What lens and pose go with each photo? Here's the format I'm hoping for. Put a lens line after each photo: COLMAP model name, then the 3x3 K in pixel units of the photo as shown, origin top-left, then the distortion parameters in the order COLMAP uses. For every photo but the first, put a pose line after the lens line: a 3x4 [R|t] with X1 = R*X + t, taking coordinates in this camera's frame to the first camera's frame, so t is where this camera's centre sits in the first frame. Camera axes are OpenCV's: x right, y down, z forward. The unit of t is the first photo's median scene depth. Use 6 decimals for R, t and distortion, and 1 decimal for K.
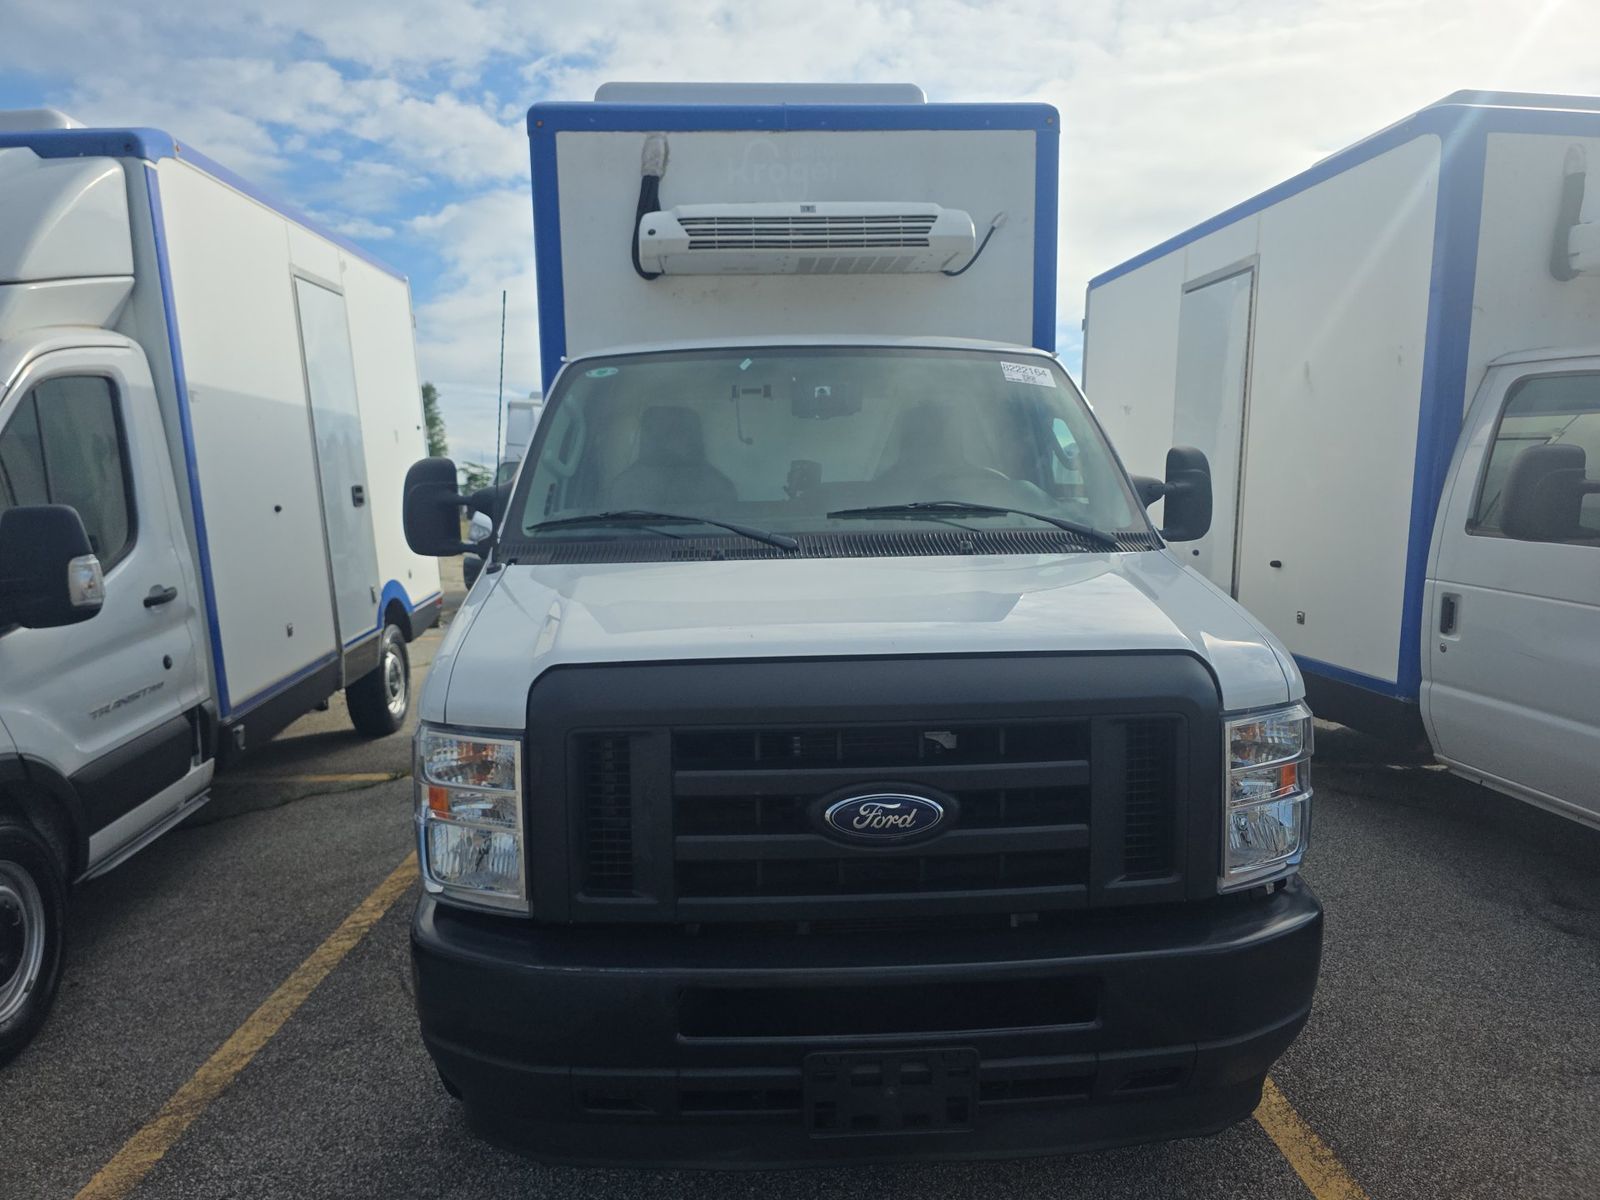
lens RADIAL K [[989.2, 0, 819.5], [0, 989.2, 607.5], [0, 0, 1]] dist [0.071048, -0.056709]
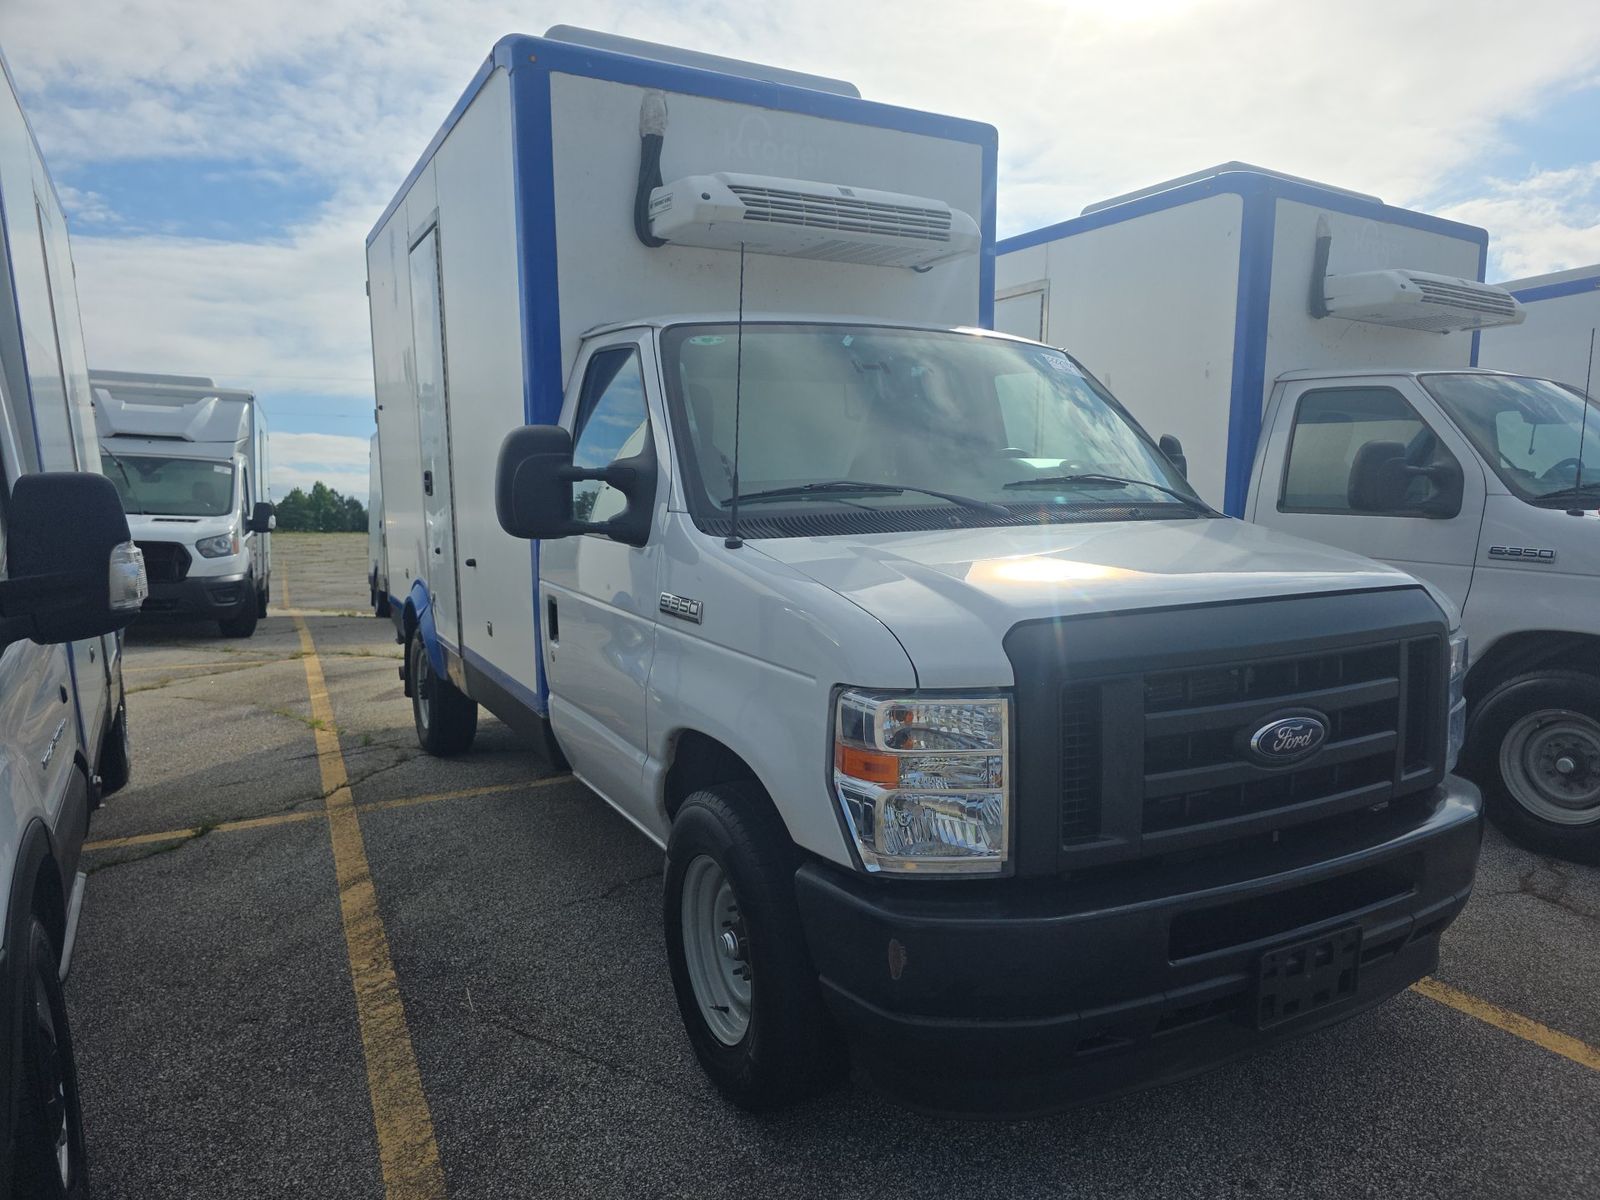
lens RADIAL K [[989.2, 0, 819.5], [0, 989.2, 607.5], [0, 0, 1]] dist [0.071048, -0.056709]
pose [[0.911536, -0.045778, 0.408665, -0.475616], [0.048181, 0.998829, 0.004418, 0.016422], [-0.408389, 0.015663, 0.912674, 0.092904]]
